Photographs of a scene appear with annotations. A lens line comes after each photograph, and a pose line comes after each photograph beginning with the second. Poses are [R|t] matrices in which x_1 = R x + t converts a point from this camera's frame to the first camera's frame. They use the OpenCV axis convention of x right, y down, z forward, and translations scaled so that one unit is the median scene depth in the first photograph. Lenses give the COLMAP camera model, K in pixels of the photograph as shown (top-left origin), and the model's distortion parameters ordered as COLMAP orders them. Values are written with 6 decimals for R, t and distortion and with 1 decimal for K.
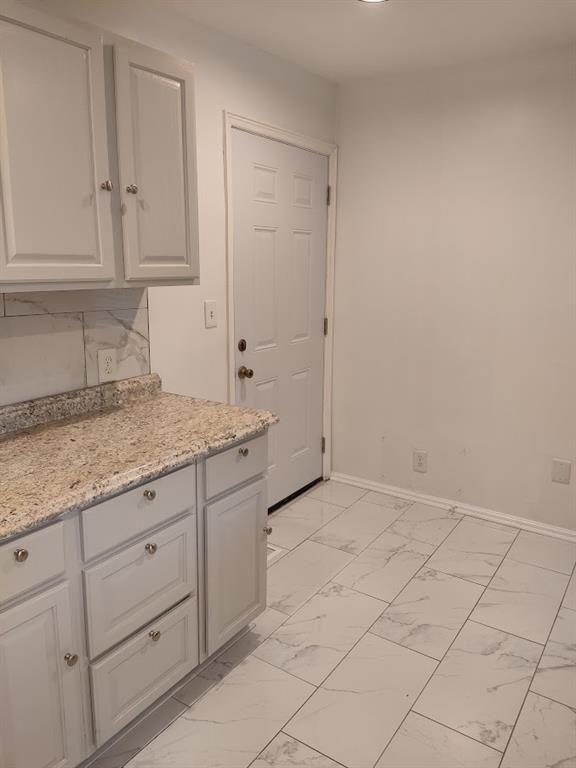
lens RADIAL K [[571.0, 0, 287.1], [0, 571.0, 383.3], [0, 0, 1]] dist [0.078947, -0.112200]
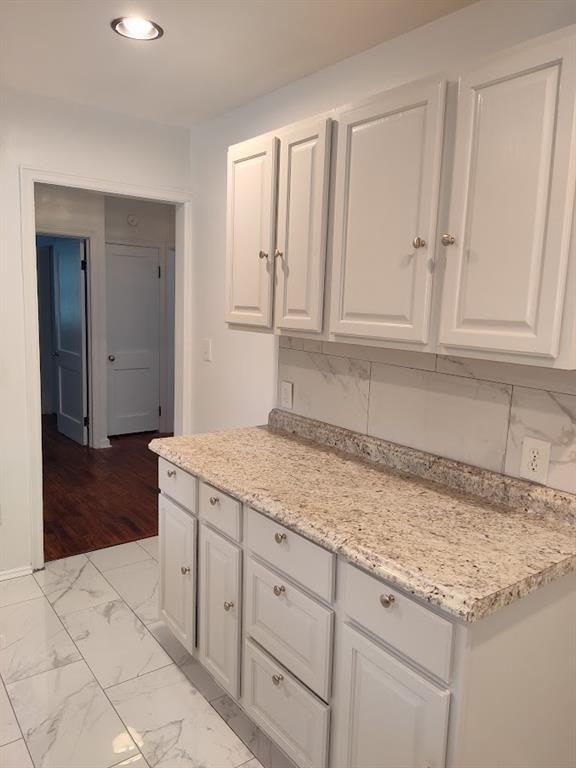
lens RADIAL K [[571.0, 0, 287.2], [0, 571.0, 383.9], [0, 0, 1]] dist [0.078947, -0.112200]
pose [[-0.327812, 0.121519, -0.936895, 0.568843], [-0.235466, 0.949888, 0.205592, -0.234594], [0.914929, 0.288003, -0.282771, 0.998309]]
